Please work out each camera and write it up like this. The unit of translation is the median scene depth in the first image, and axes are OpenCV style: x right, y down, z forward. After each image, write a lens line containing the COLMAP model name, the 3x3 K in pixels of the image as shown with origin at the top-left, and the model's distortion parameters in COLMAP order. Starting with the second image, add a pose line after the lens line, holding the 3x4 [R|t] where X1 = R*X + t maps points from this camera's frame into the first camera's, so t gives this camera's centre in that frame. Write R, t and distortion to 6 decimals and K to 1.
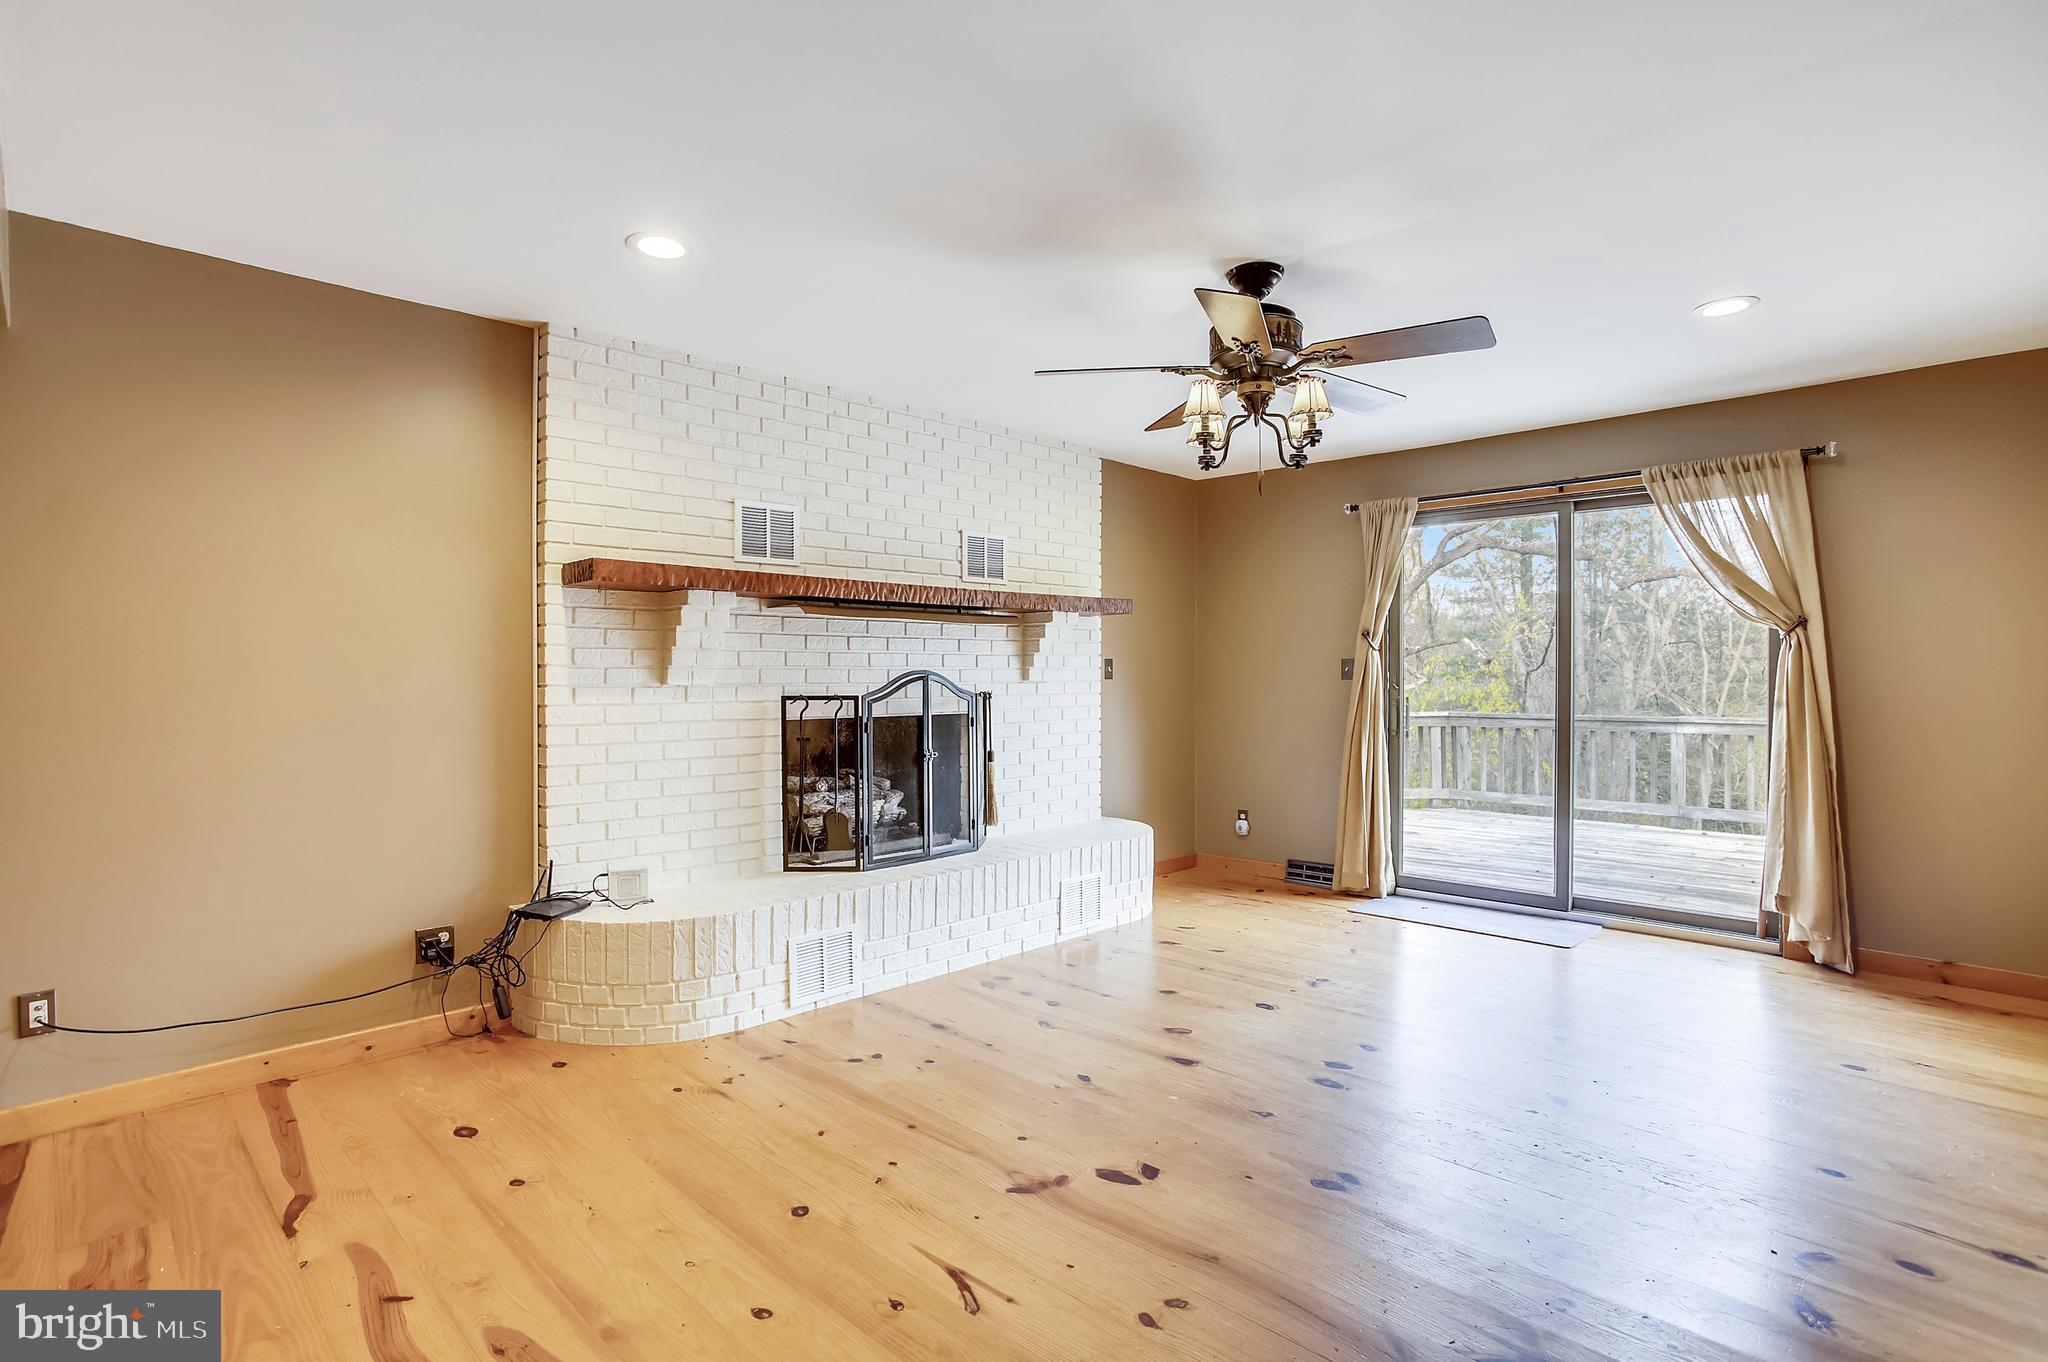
lens RADIAL K [[1004.2, 0, 1017.7], [0, 1004.2, 678.8], [0, 0, 1]] dist [-0.018426, 0.000819]
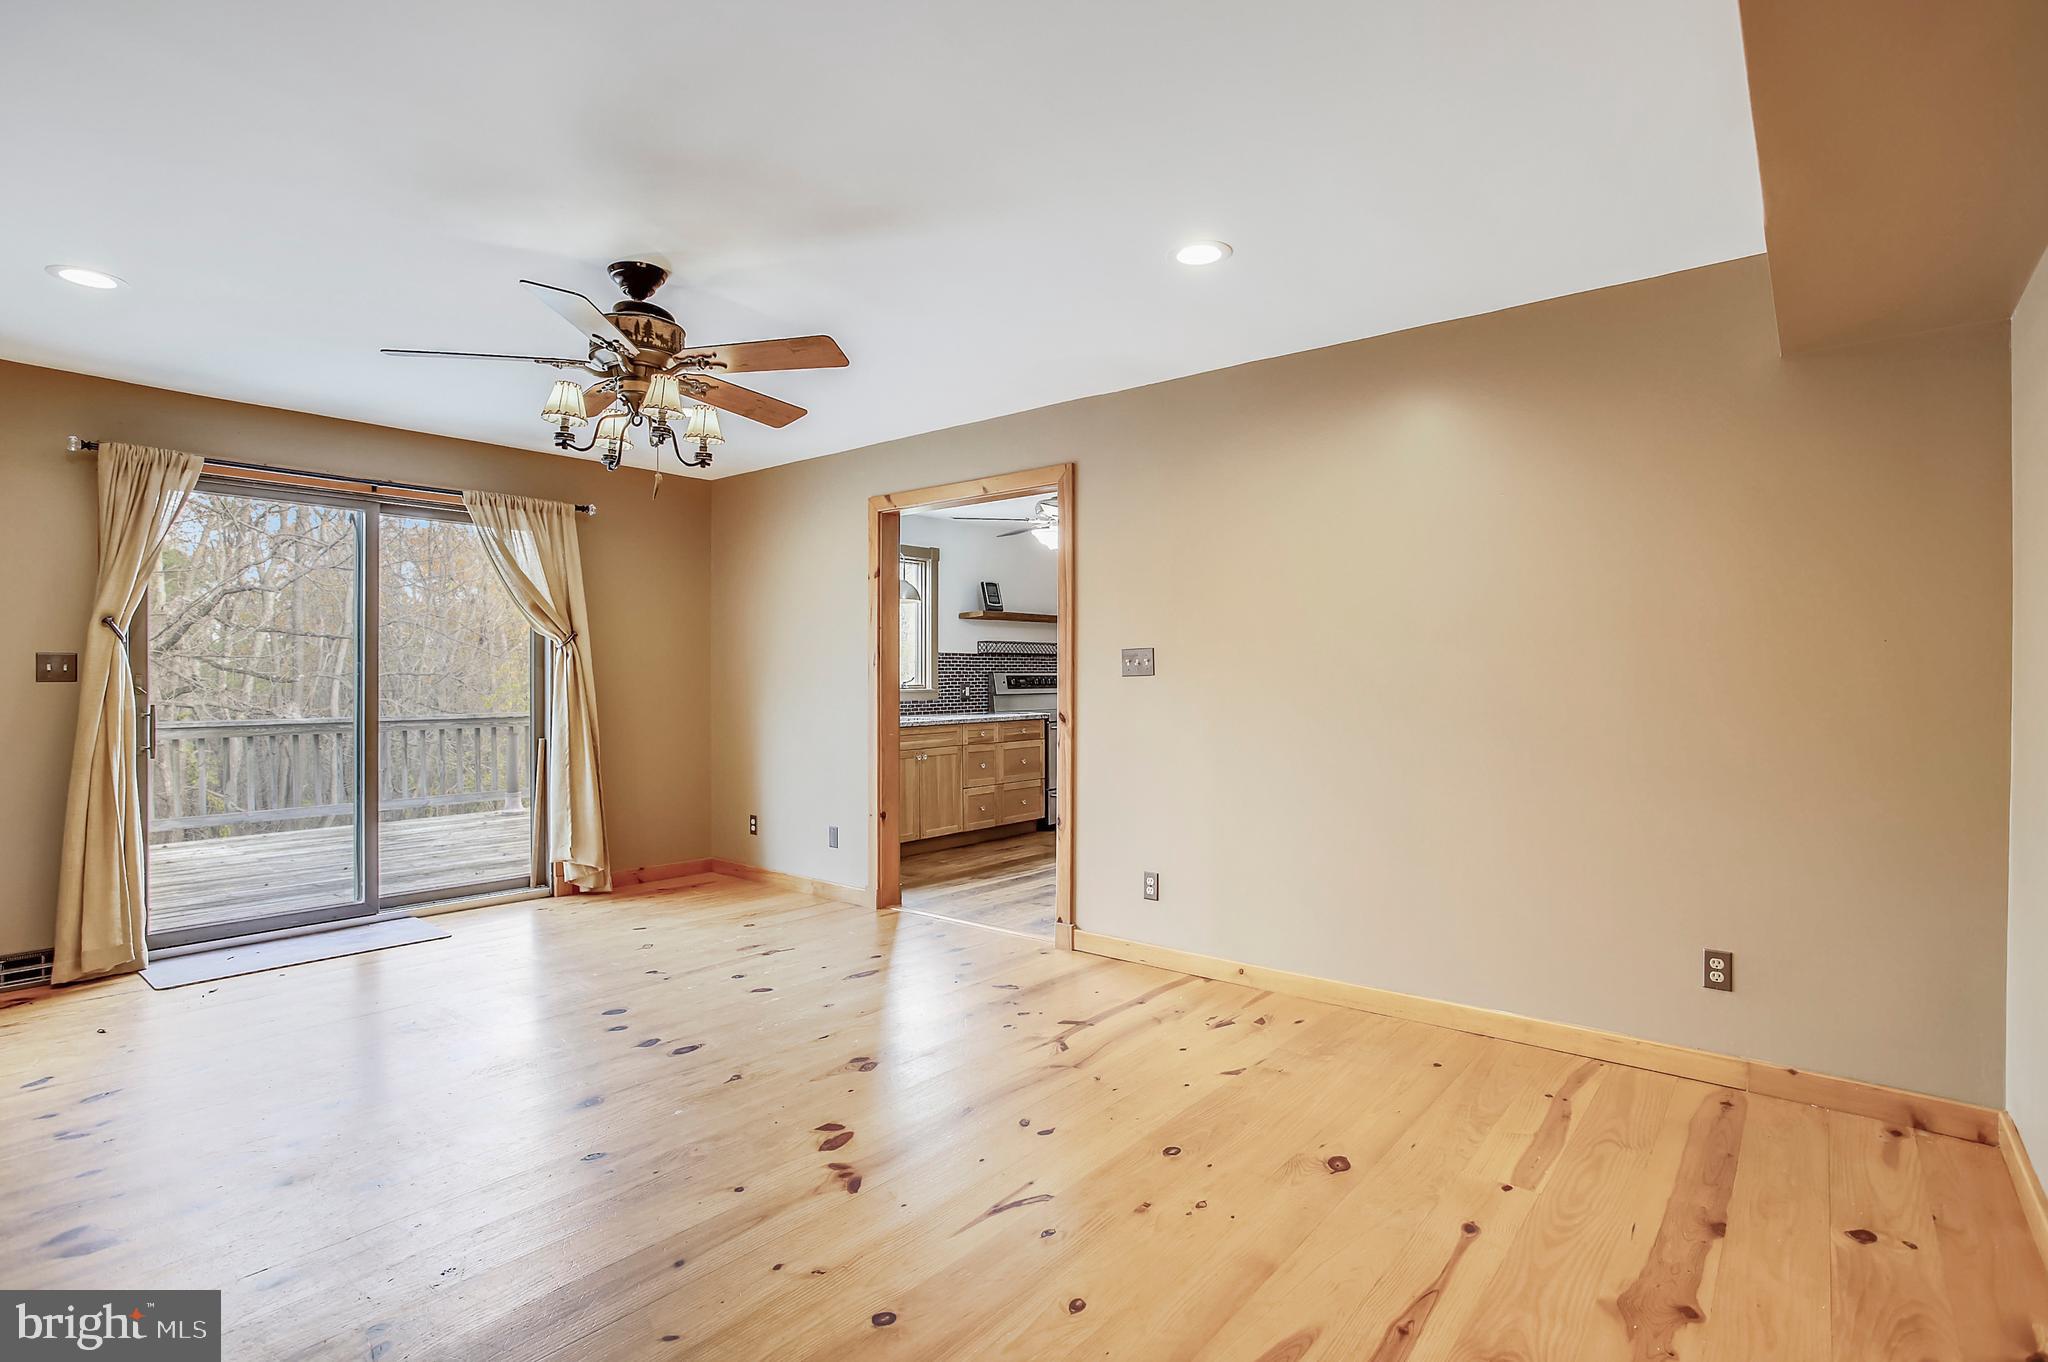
lens RADIAL K [[1004.2, 0, 1017.7], [0, 1004.2, 678.8], [0, 0, 1]] dist [-0.018426, 0.000819]
pose [[-0.084808, -0.000005, 0.996397, -0.529167], [0.004079, 0.999992, 0.000352, 0.000861], [-0.996389, 0.004094, -0.084807, 0.480121]]
